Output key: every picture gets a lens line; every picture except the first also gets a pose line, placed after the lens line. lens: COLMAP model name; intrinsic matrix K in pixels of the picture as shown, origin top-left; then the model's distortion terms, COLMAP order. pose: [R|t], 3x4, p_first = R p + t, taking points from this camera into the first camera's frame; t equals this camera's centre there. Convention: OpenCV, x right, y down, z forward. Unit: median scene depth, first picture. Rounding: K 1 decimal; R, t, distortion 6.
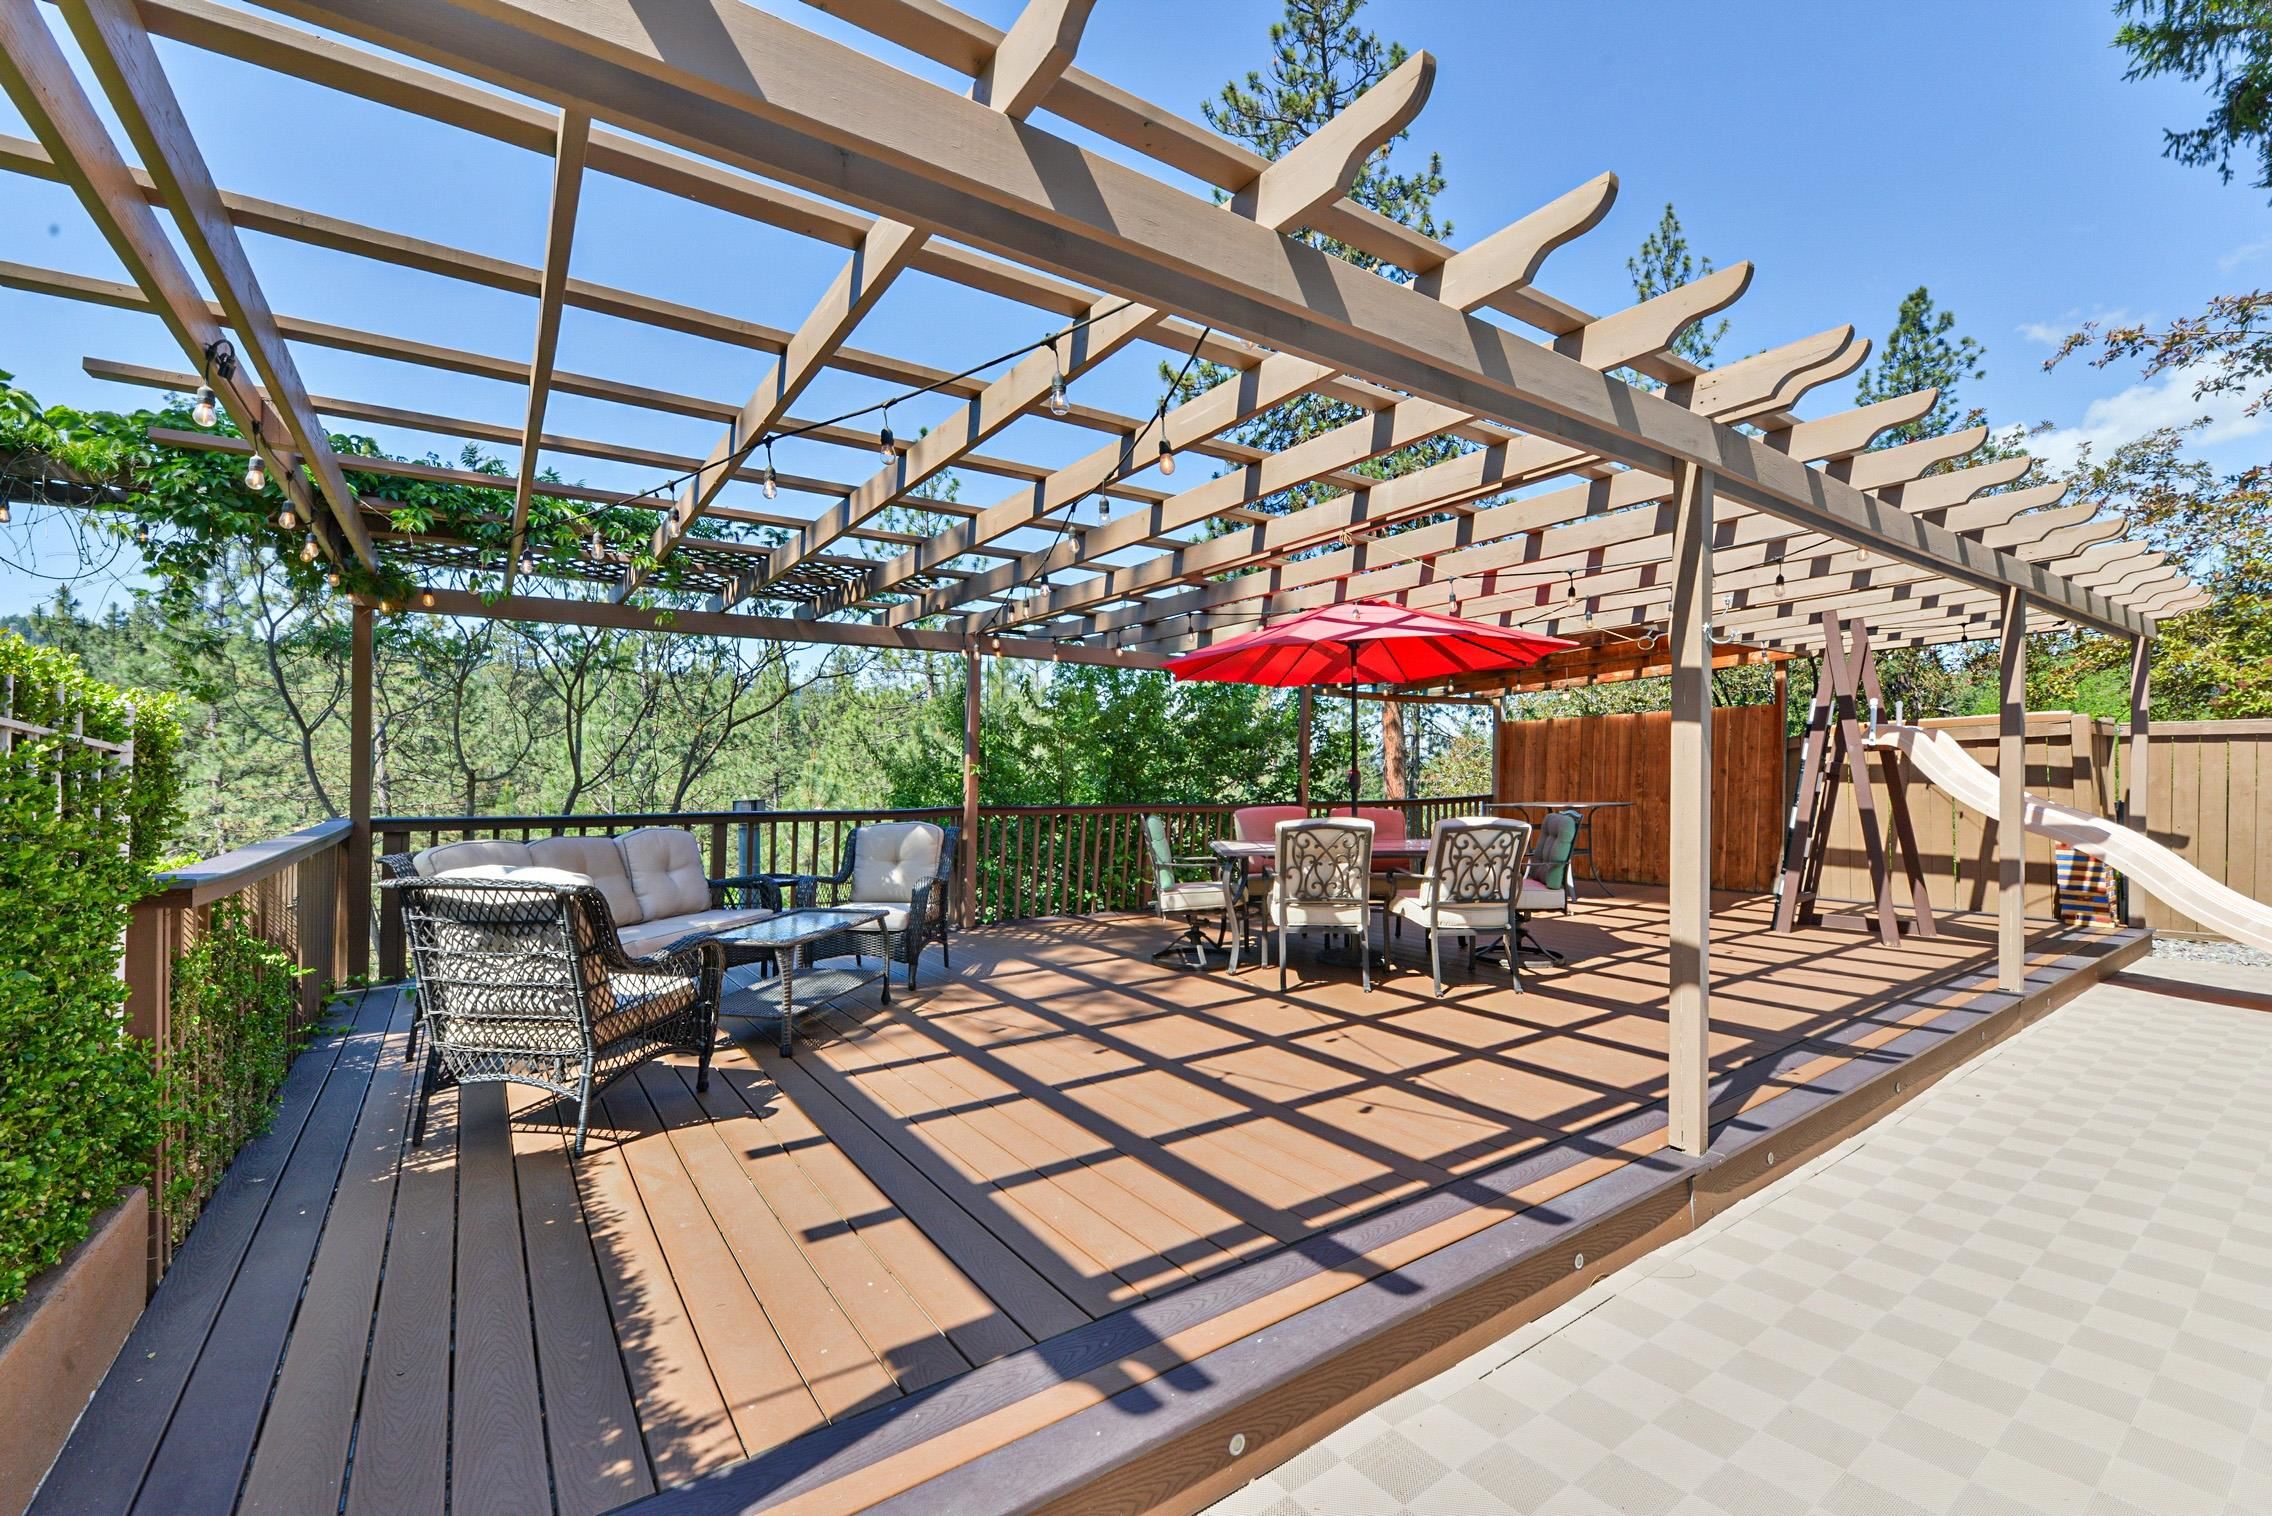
lens RADIAL K [[962.7, 0, 1127.3], [0, 962.7, 752.9], [0, 0, 1]] dist [0.003667, 0.001732]
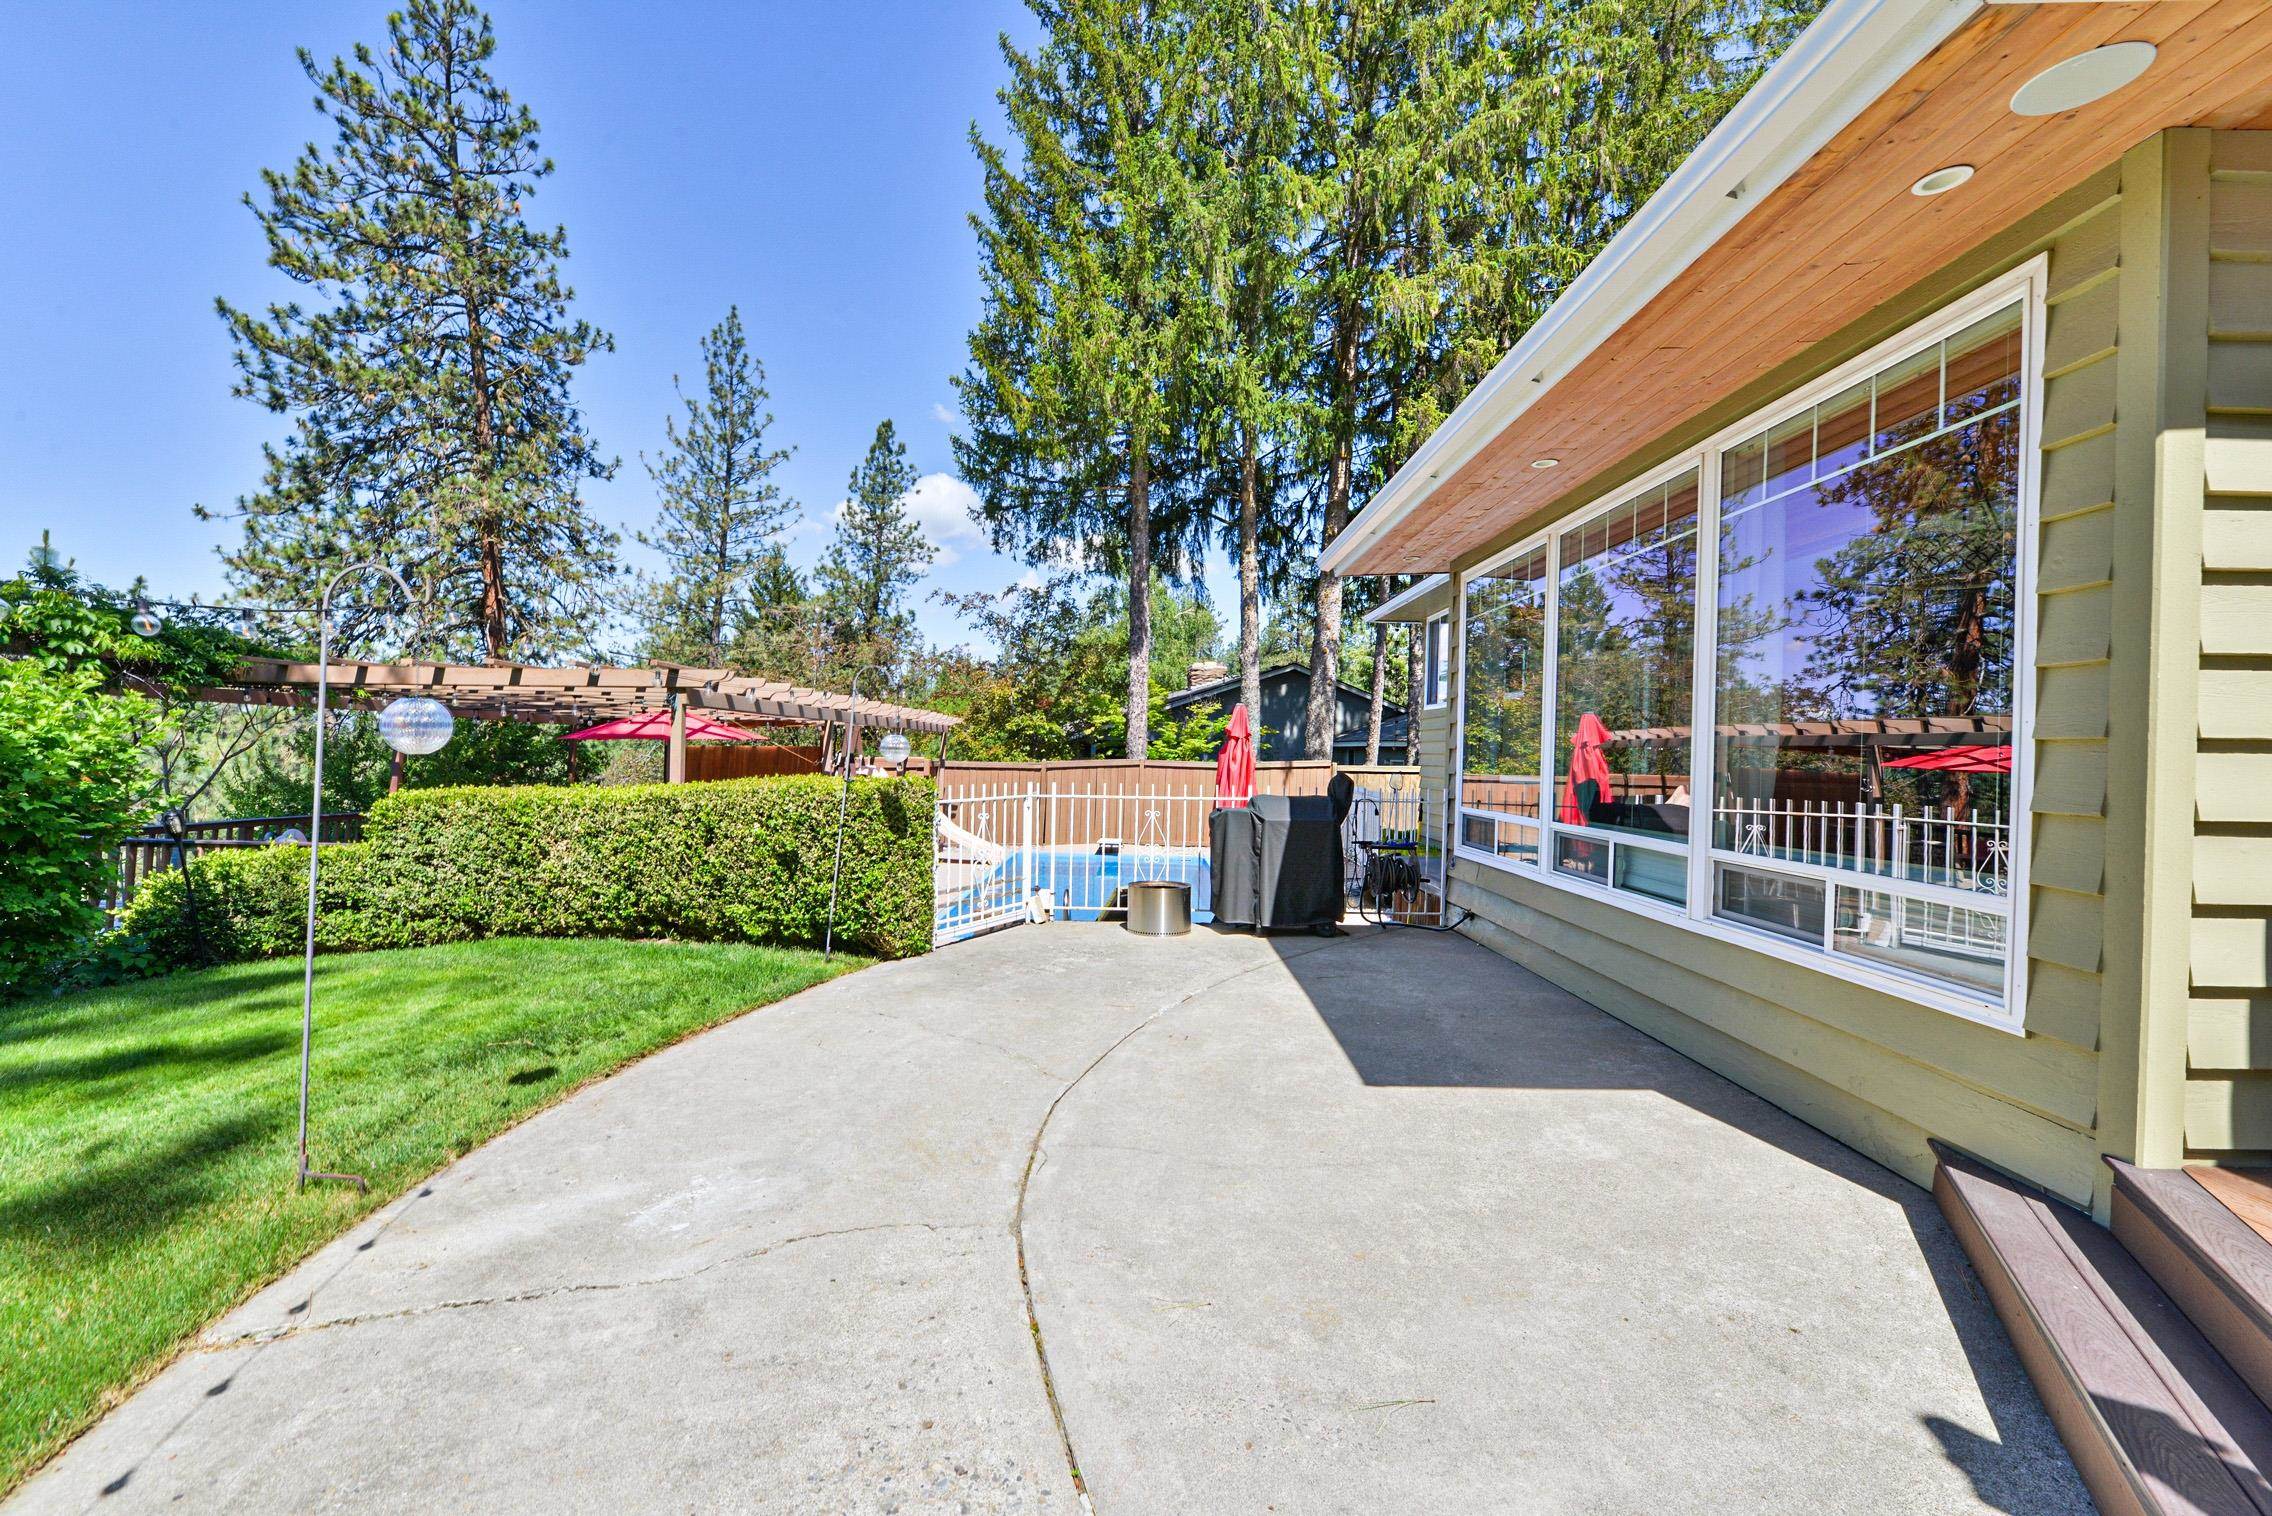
lens RADIAL K [[962.7, 0, 1149.2], [0, 962.7, 750.1], [0, 0, 1]] dist [0.003667, 0.001732]
pose [[0.568443, 0.024281, 0.822364, -0.150948], [-0.047570, 0.998862, 0.003389, -0.020463], [-0.821346, -0.041046, 0.568951, -0.182863]]
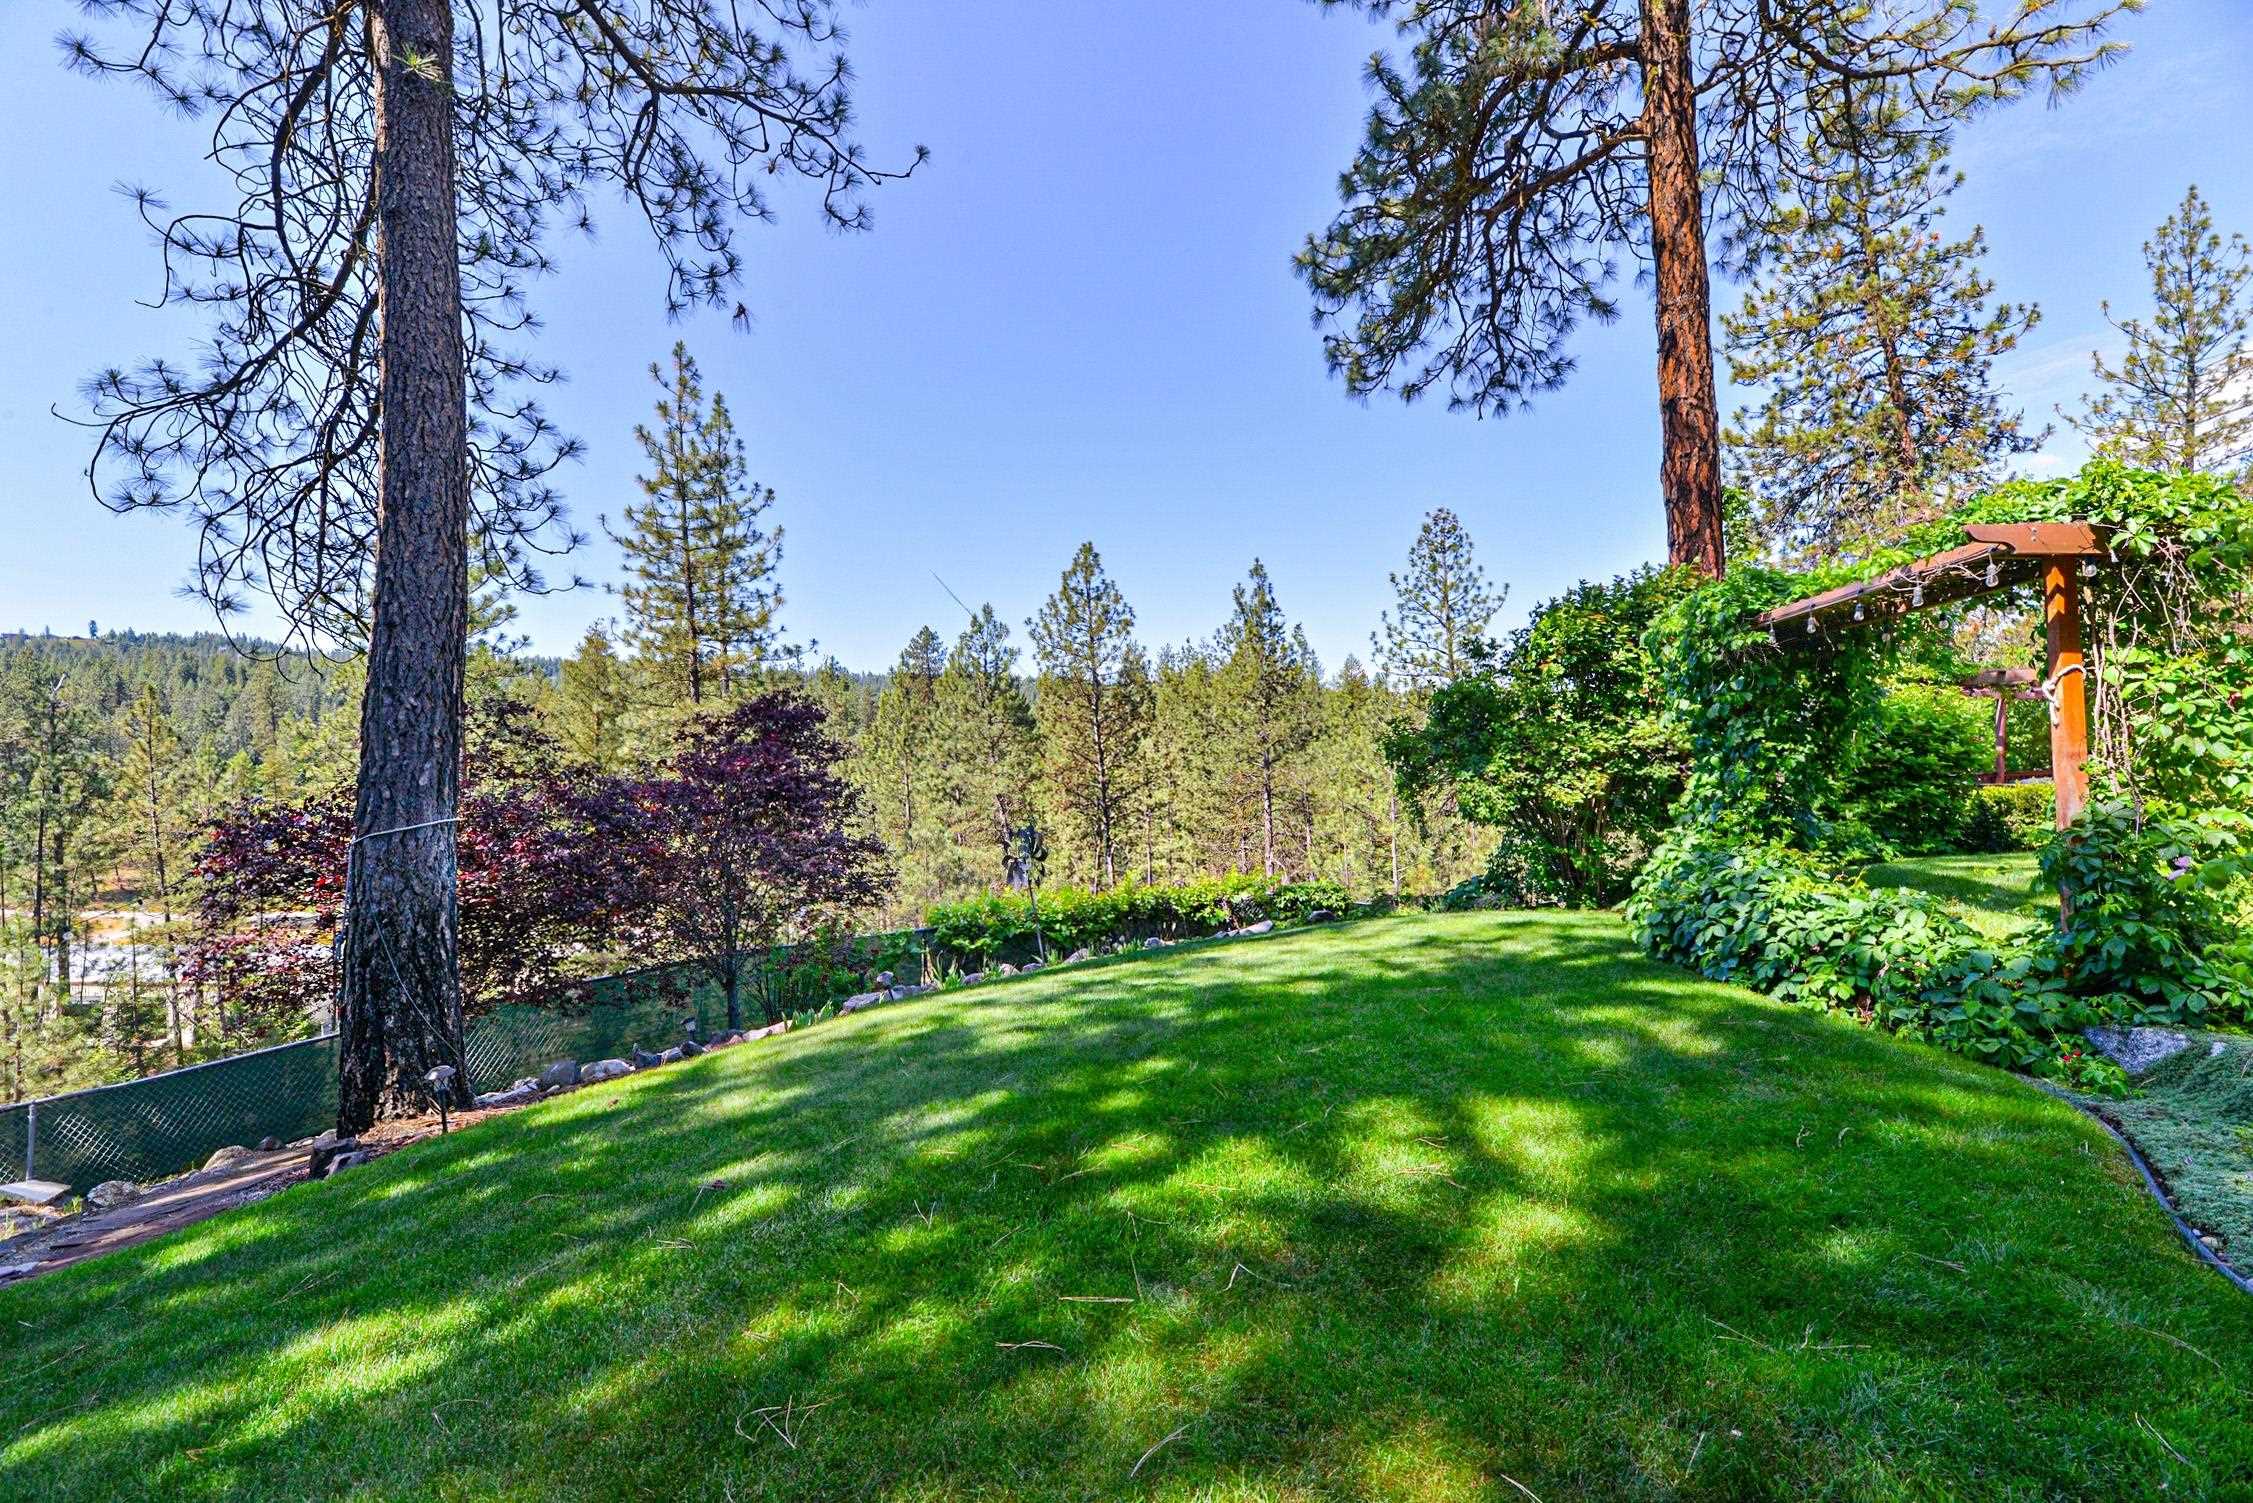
lens RADIAL K [[906.9, 0, 1138.2], [0, 906.9, 753.4], [0, 0, 1]] dist [0.002923, -0.000455]
pose [[0.958635, -0.024775, -0.283559, -0.266047], [0.033053, 0.999155, 0.024445, -0.016483], [0.282713, -0.032806, 0.958643, -0.285201]]
